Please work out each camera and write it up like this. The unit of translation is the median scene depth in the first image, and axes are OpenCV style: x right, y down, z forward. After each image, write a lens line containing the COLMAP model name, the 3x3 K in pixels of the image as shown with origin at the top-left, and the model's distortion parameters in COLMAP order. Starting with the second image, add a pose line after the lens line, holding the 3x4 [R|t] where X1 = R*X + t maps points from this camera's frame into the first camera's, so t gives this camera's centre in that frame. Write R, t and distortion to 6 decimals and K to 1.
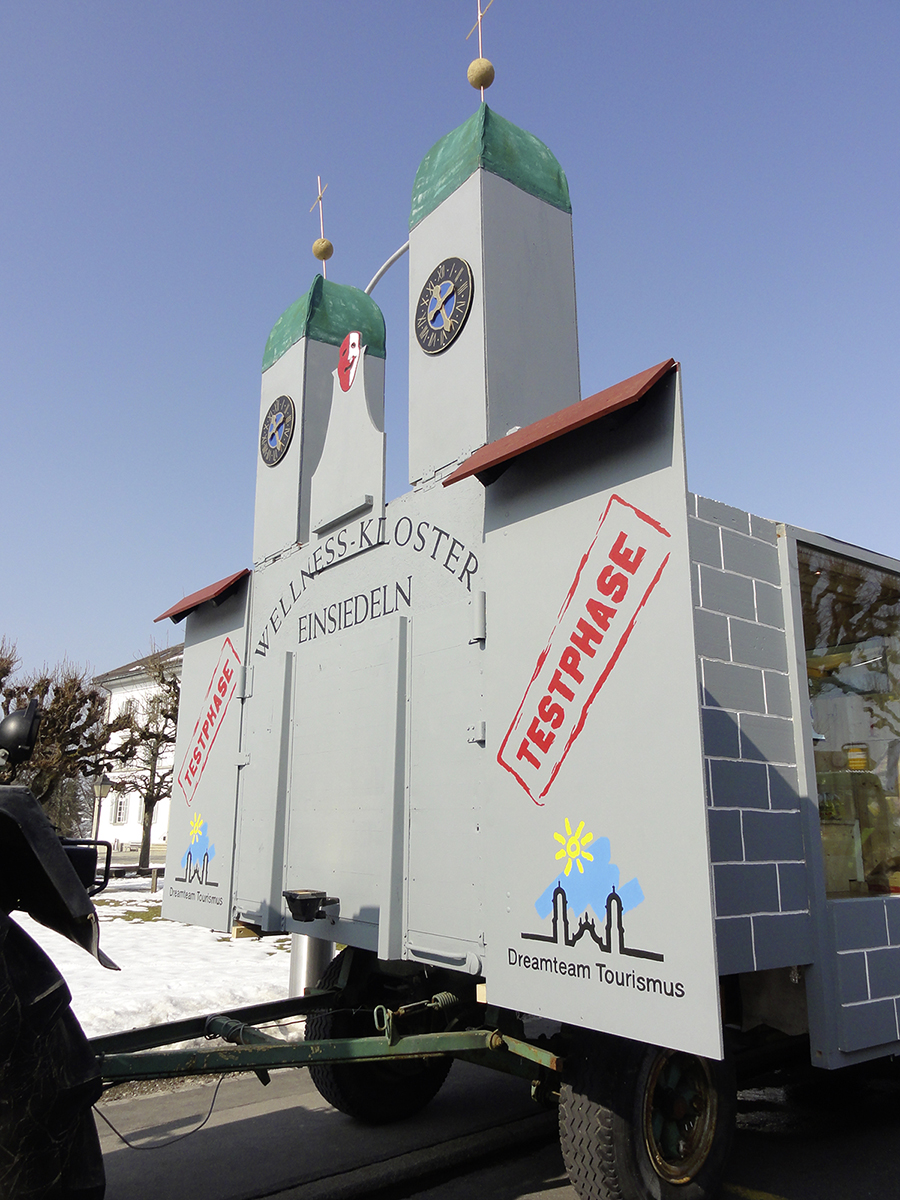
lens RADIAL K [[880.6, 0, 443.3], [0, 880.6, 596.1], [0, 0, 1]] dist [-0.019748, 0.009687]
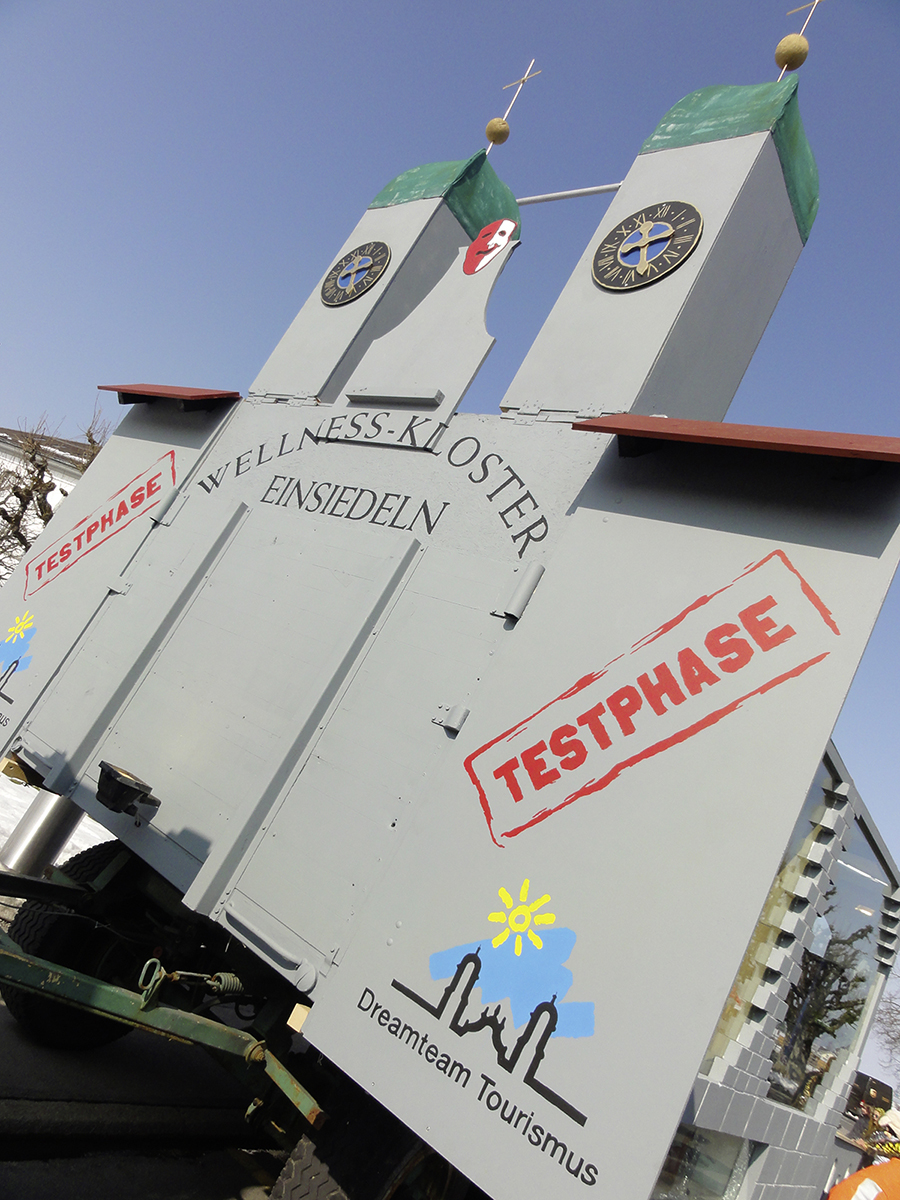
lens RADIAL K [[844.9, 0, 449.8], [0, 844.9, 595.4], [0, 0, 1]] dist [-0.016413, 0.000904]
pose [[0.843865, 0.509274, 0.168913, -0.121713], [-0.513417, 0.857869, -0.021523, 0.065368], [-0.155866, -0.068560, 0.985396, 0.218355]]
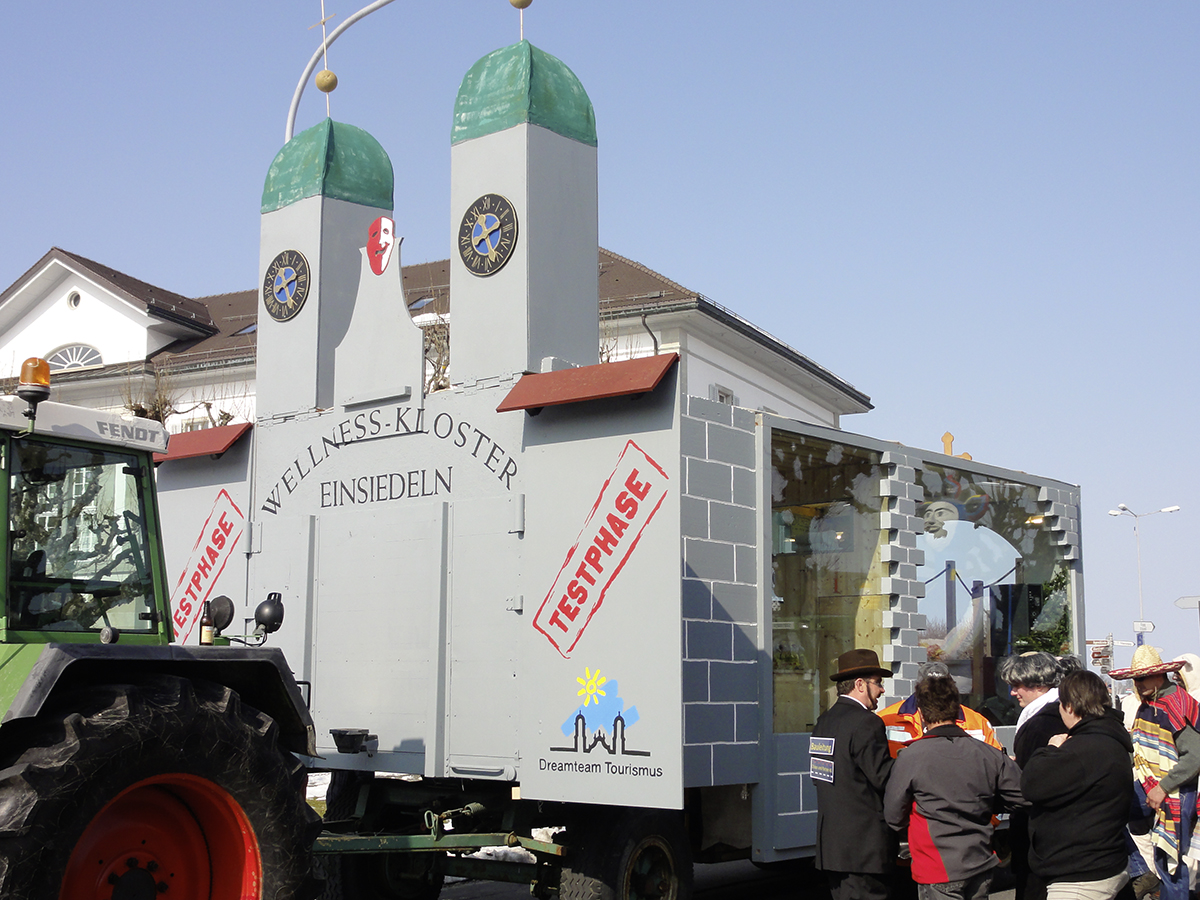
lens RADIAL K [[1458.1, 0, 605.9], [0, 1458.1, 446.3], [0, 0, 1]] dist [-0.072542, 0.000000]
pose [[0.973507, 0.030290, 0.226641, -0.271972], [-0.051249, 0.994874, 0.087171, -0.225453], [-0.222839, -0.096477, 0.970070, -0.914171]]
